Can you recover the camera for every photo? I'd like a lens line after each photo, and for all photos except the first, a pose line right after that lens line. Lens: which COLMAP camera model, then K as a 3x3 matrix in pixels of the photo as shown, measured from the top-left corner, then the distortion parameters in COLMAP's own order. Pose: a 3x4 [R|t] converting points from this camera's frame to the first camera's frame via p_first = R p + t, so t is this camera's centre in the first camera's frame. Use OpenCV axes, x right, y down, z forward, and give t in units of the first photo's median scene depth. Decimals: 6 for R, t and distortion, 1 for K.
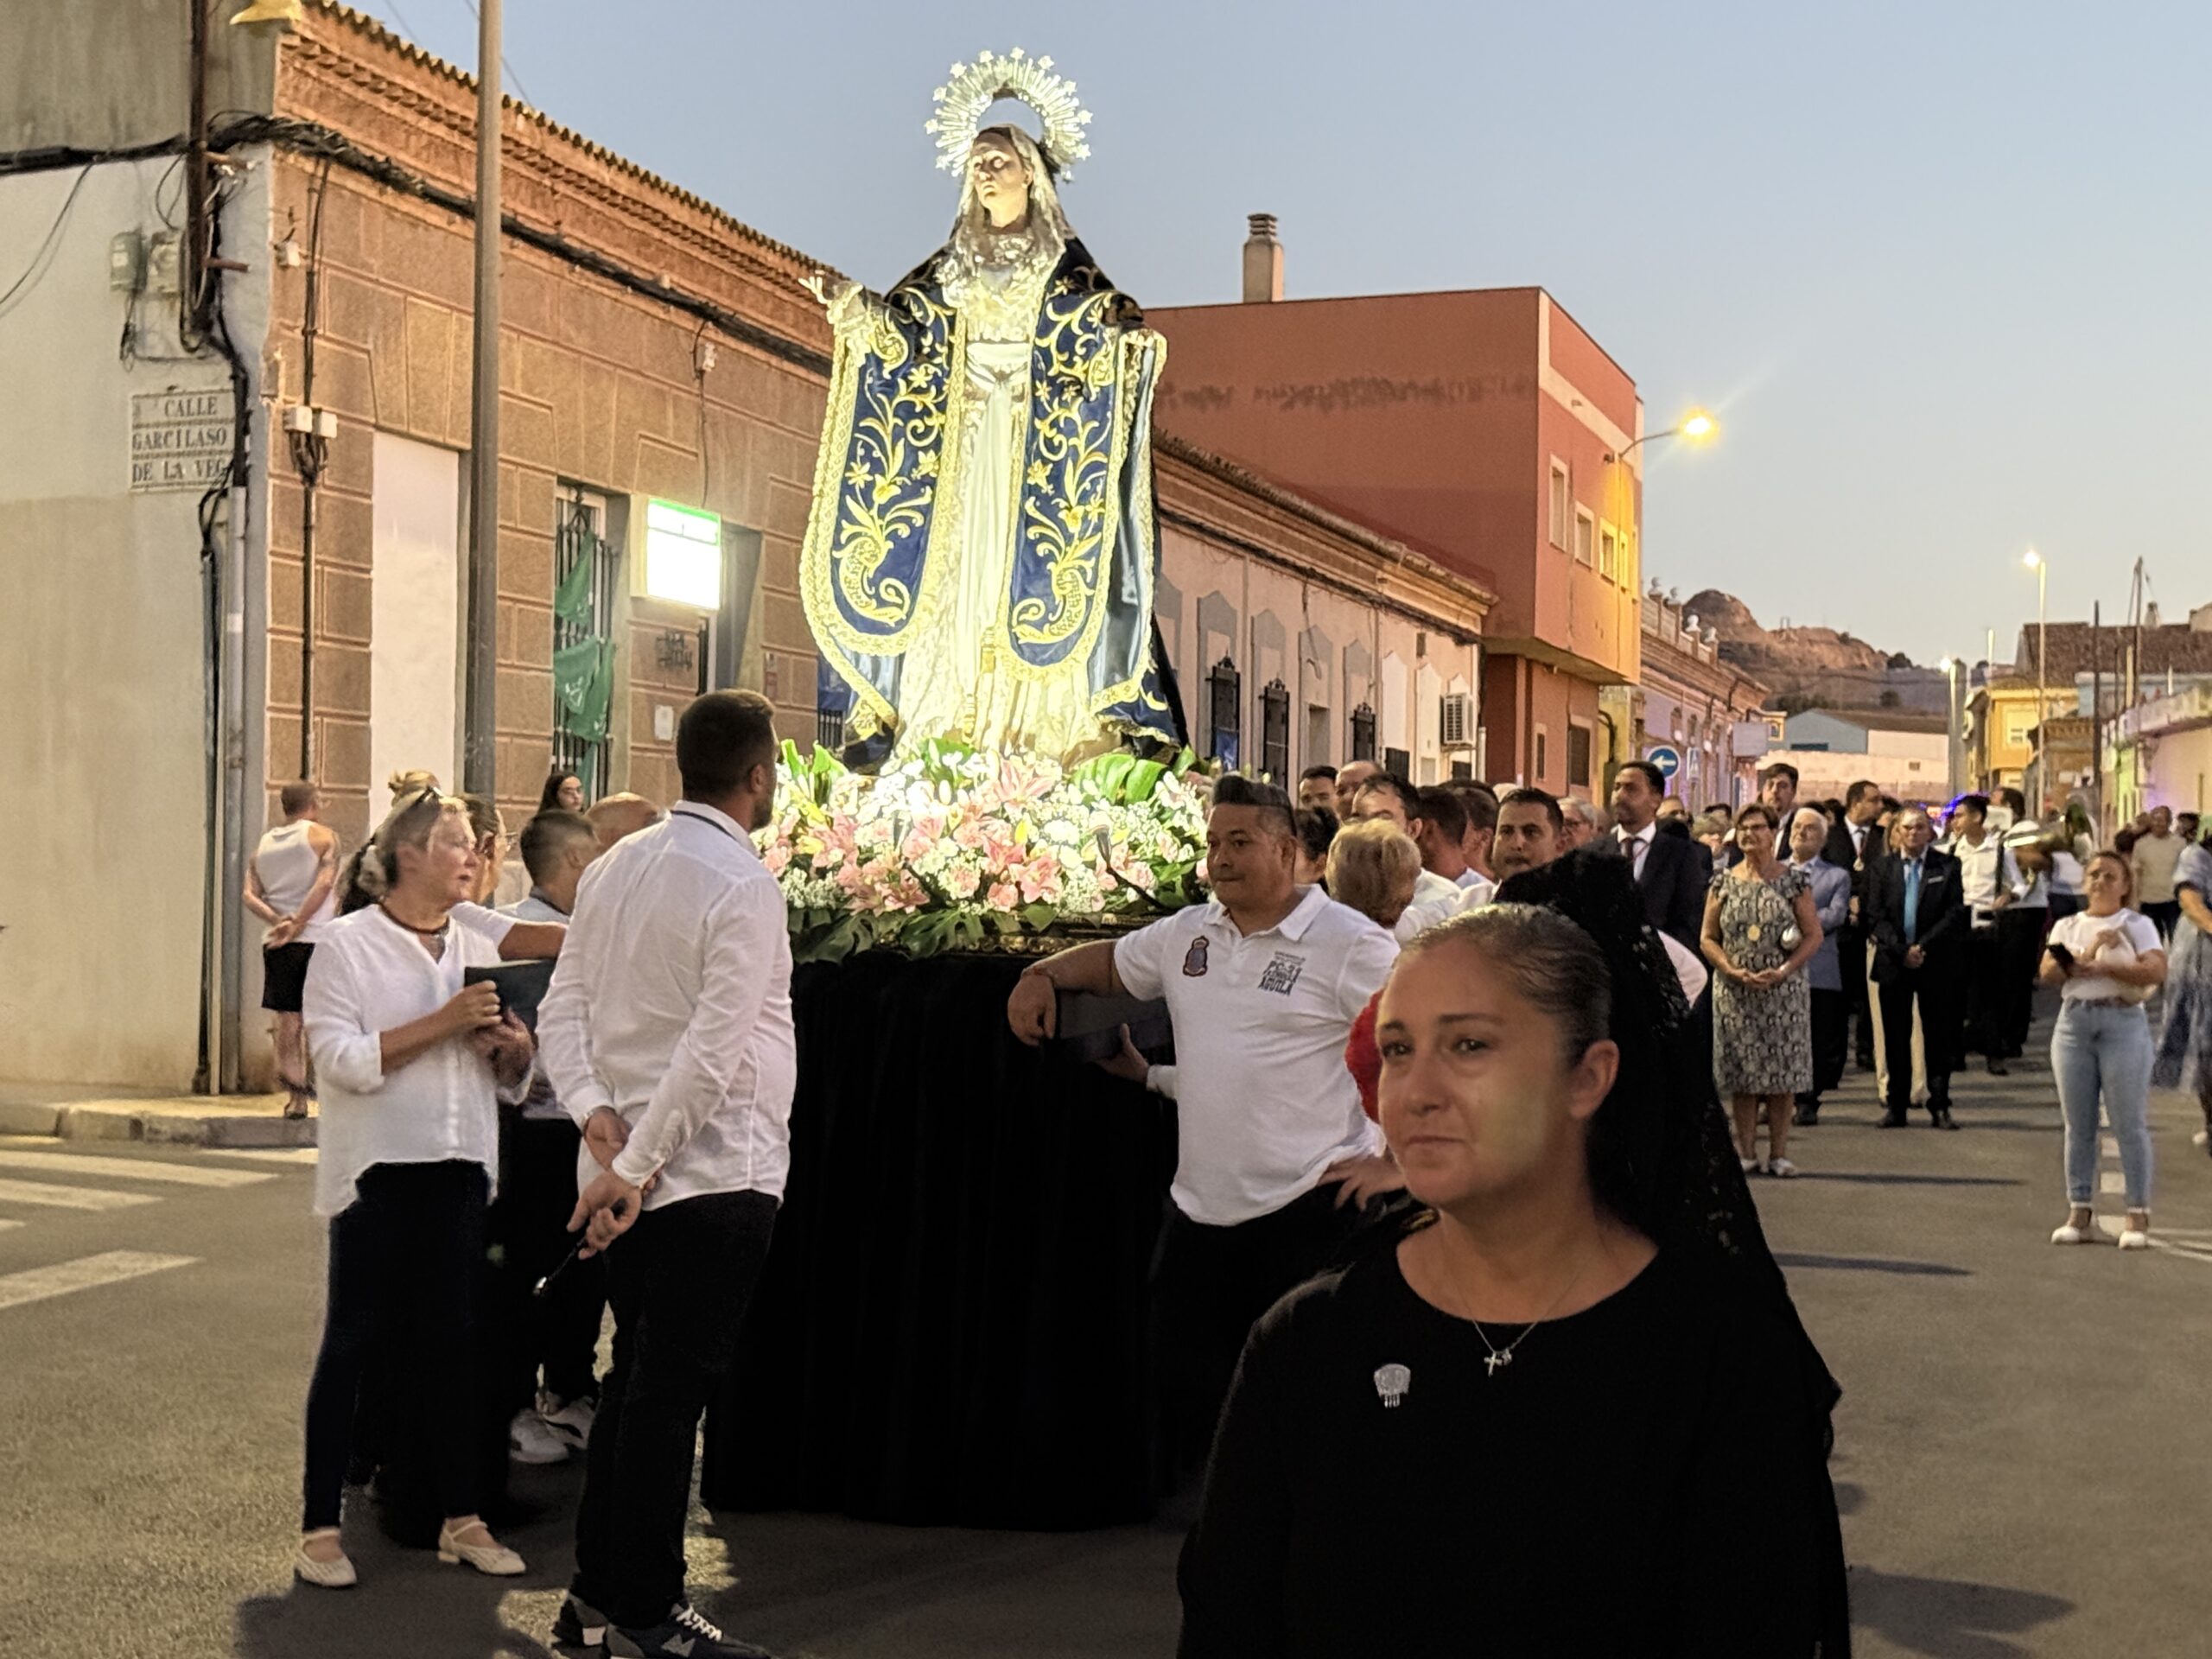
lens RADIAL K [[4004.2, 0, 1129.6], [0, 4004.2, 827.4], [0, 0, 1]] dist [0.100817, 0.167276]
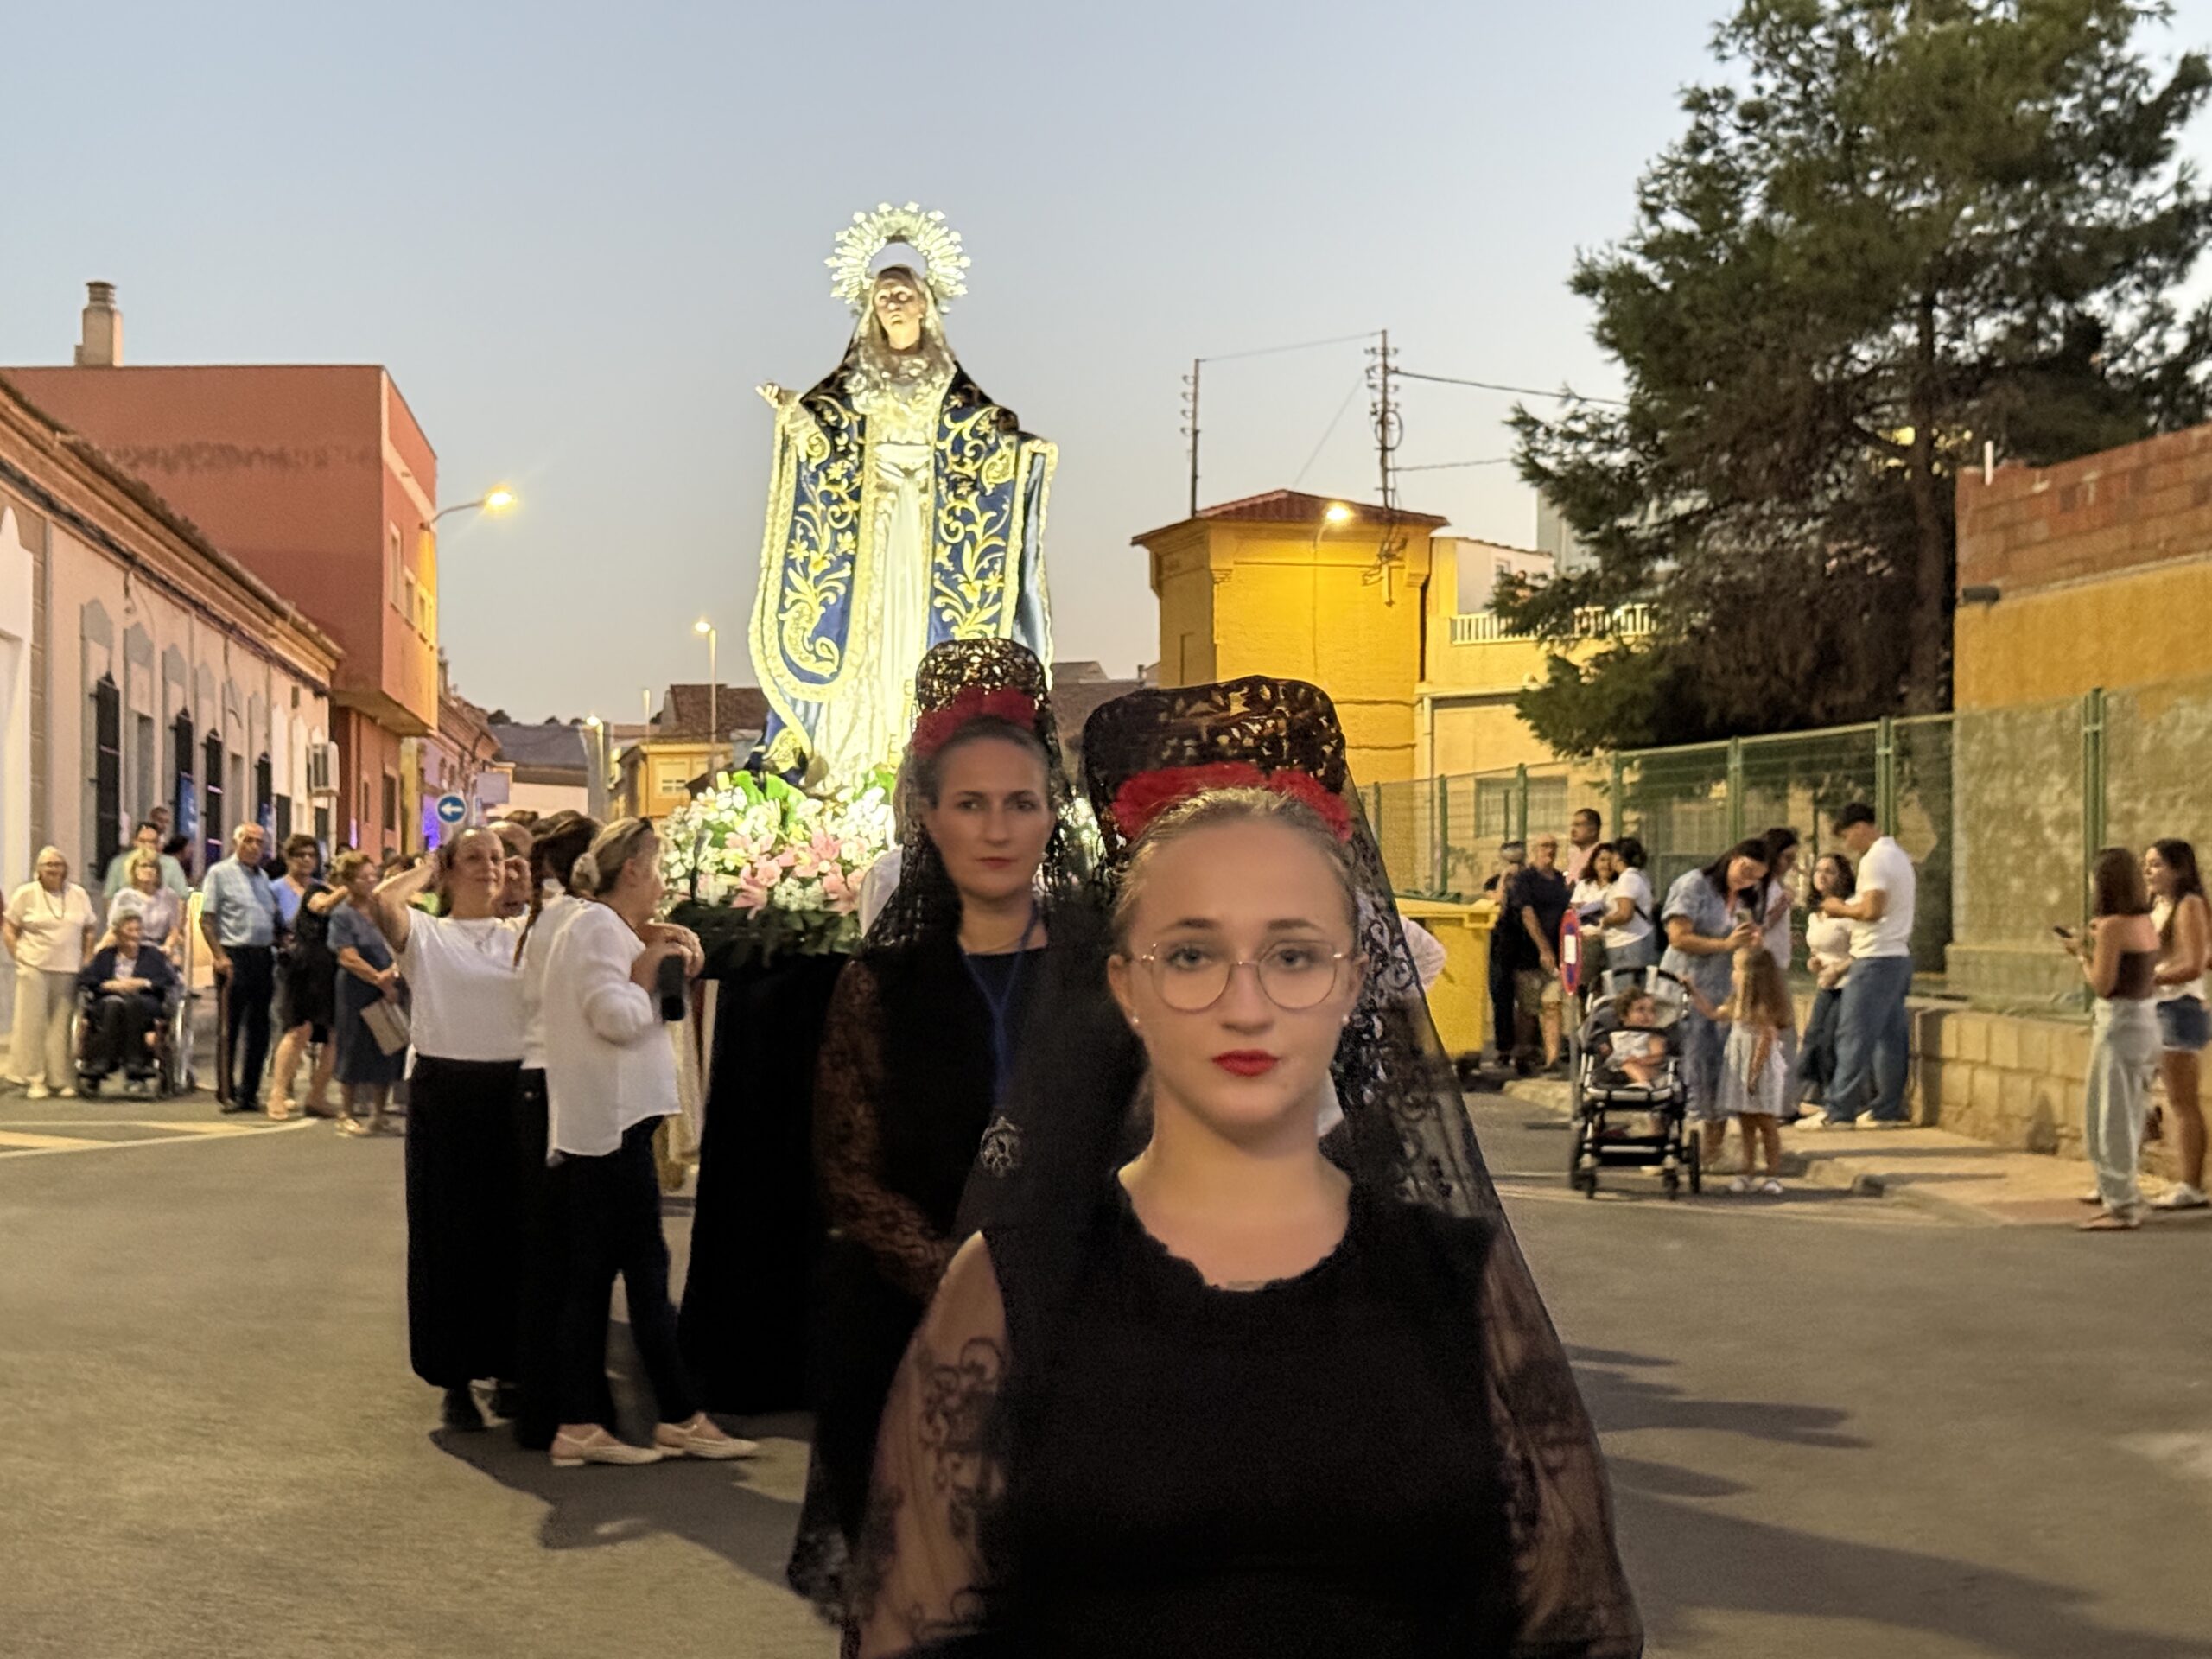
lens RADIAL K [[3759.0, 0, 1106.0], [0, 3759.0, 829.5], [0, 0, 1]] dist [0.156646, -0.066652]
pose [[0.939462, -0.003184, 0.342638, -0.364195], [0.007160, 0.999921, -0.010340, 0.007667], [-0.342578, 0.012167, 0.939411, -0.088781]]
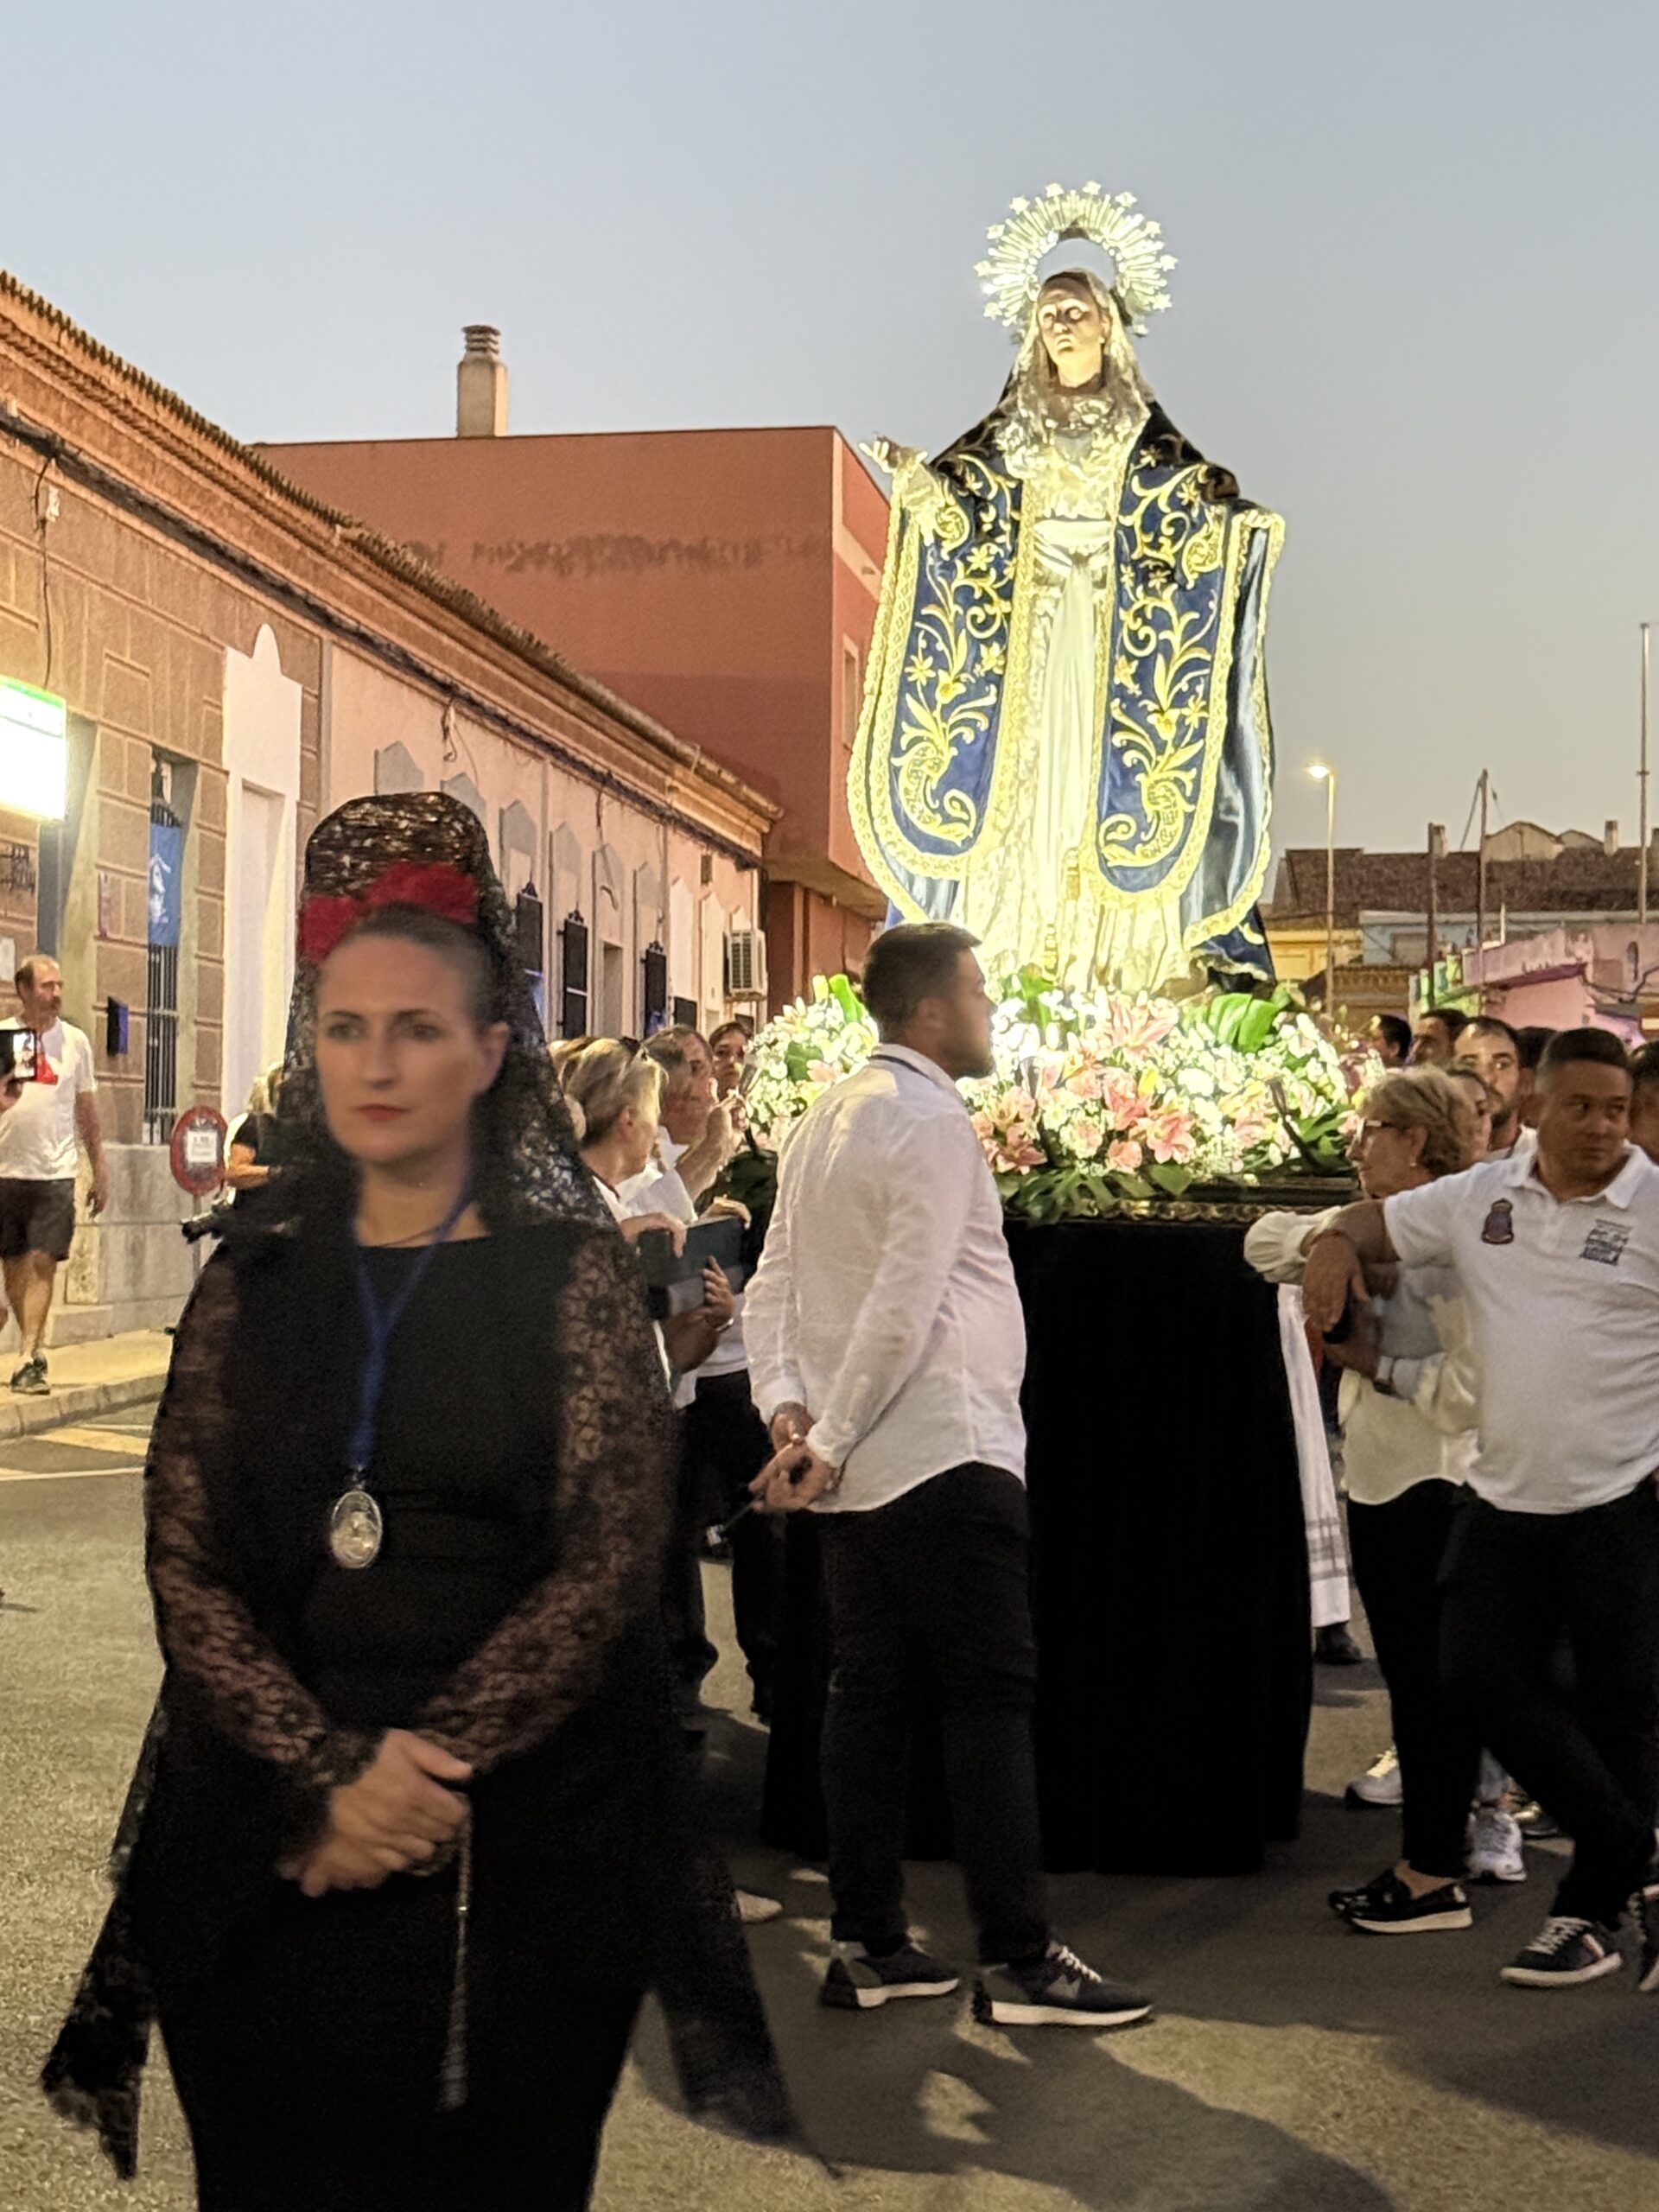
lens RADIAL K [[5101.5, 0, 829.5], [0, 5101.5, 1106.0], [0, 0, 1]] dist [0.135805, -0.149279]
pose [[0.990218, 0.001208, 0.139523, -0.238629], [-0.001338, 0.999999, 0.000836, 0.005296], [-0.139522, -0.001014, 0.990218, -0.090009]]
